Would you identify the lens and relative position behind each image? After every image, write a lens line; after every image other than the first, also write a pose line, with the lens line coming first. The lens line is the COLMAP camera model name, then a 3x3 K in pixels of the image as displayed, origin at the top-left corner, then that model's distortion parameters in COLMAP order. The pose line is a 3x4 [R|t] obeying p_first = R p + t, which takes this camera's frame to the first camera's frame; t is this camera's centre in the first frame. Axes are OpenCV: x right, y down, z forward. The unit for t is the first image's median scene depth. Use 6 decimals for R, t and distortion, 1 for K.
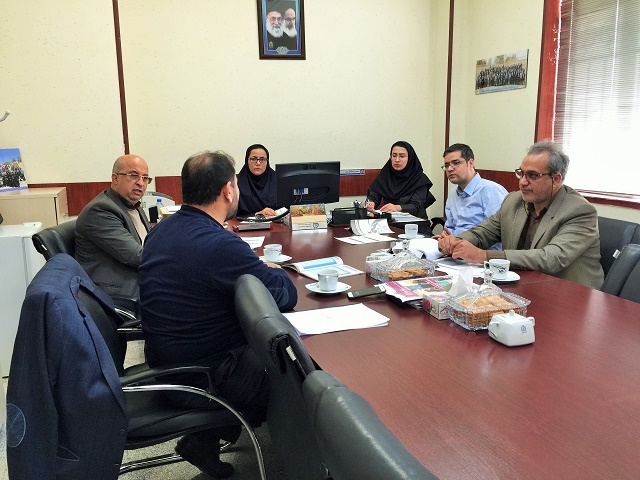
lens RADIAL K [[540.6, 0, 319.6], [0, 540.6, 239.9], [0, 0, 1]] dist [0.005420, 0.001603]
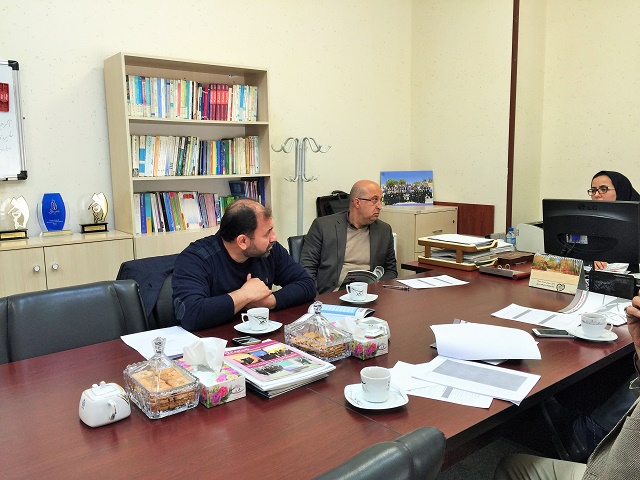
lens RADIAL K [[540.6, 0, 319.5], [0, 540.6, 239.5], [0, 0, 1]] dist [0.005420, 0.001603]
pose [[0.307468, 0.141866, -0.940924, 0.509528], [-0.168404, 0.981328, 0.092928, -0.092944], [0.936538, 0.129883, 0.325617, 0.420785]]
